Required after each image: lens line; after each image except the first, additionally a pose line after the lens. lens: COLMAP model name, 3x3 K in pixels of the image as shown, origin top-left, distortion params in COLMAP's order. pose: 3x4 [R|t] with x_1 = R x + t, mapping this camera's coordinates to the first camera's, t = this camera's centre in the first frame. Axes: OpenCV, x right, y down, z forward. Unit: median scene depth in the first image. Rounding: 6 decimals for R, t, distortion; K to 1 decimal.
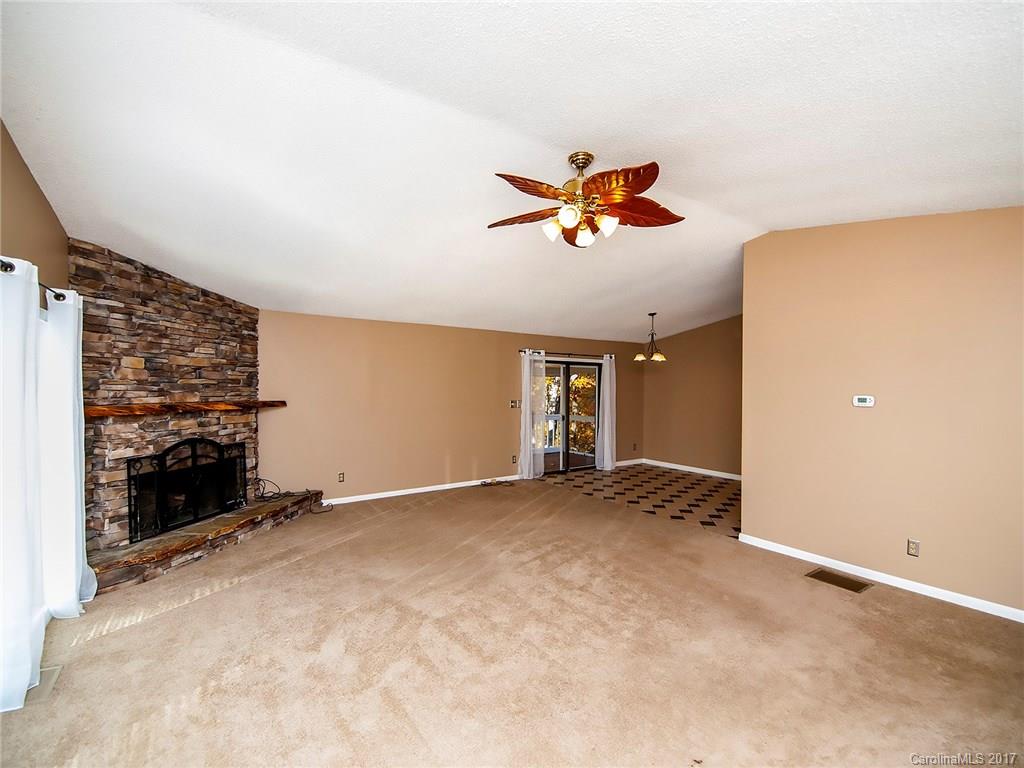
lens RADIAL K [[431.6, 0, 512.0], [0, 431.6, 384.0], [0, 0, 1]] dist [-0.001622, -0.000286]
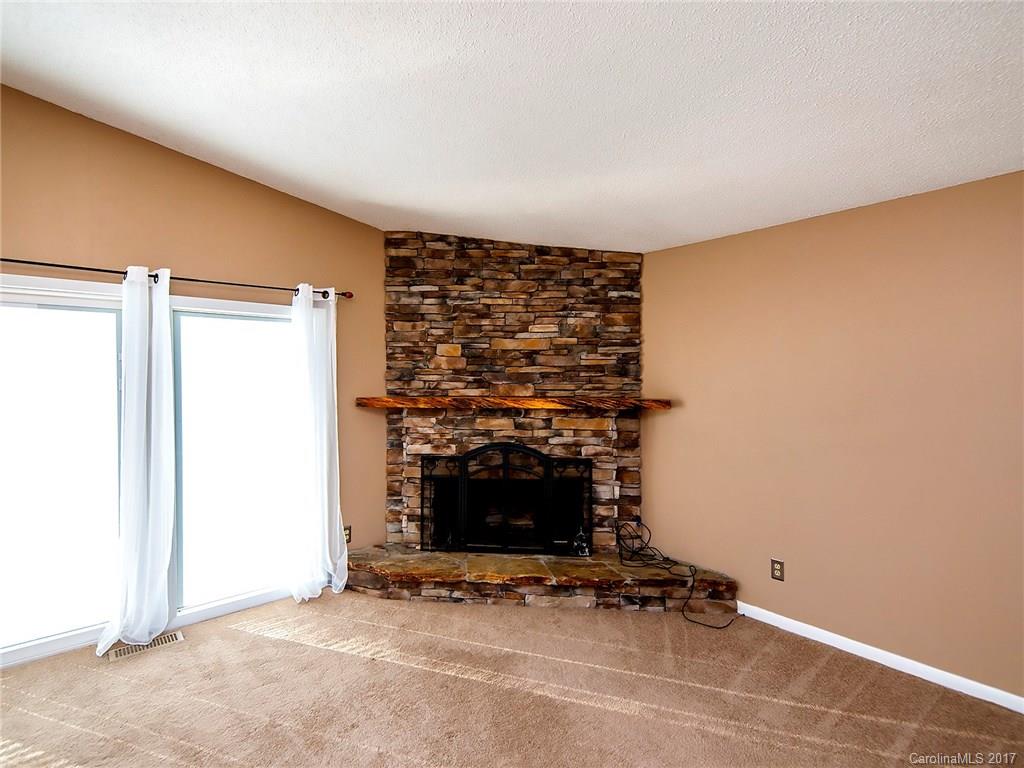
lens RADIAL K [[506.6, 0, 509.1], [0, 506.6, 382.2], [0, 0, 1]] dist [0.042333, -0.000108]
pose [[0.113868, 0.005151, -0.993483, 0.175675], [0.010107, 0.999929, 0.006343, 0.011106], [0.993445, -0.010764, 0.113807, 0.943277]]
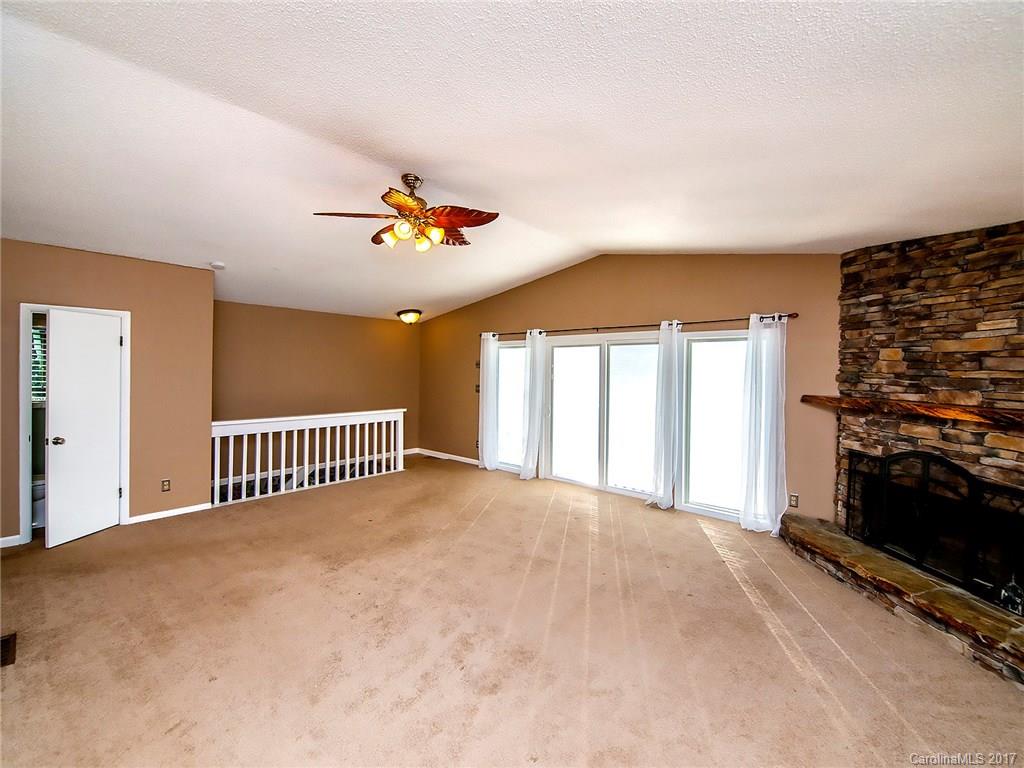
lens RADIAL K [[464.4, 0, 512.0], [0, 464.4, 369.0], [0, 0, 1]] dist [-0.001387, -0.000367]
pose [[-0.968991, -0.021629, -0.246146, 0.137019], [-0.019589, 0.999751, -0.010732, 0.007227], [0.246317, -0.005577, -0.969173, 1.654199]]
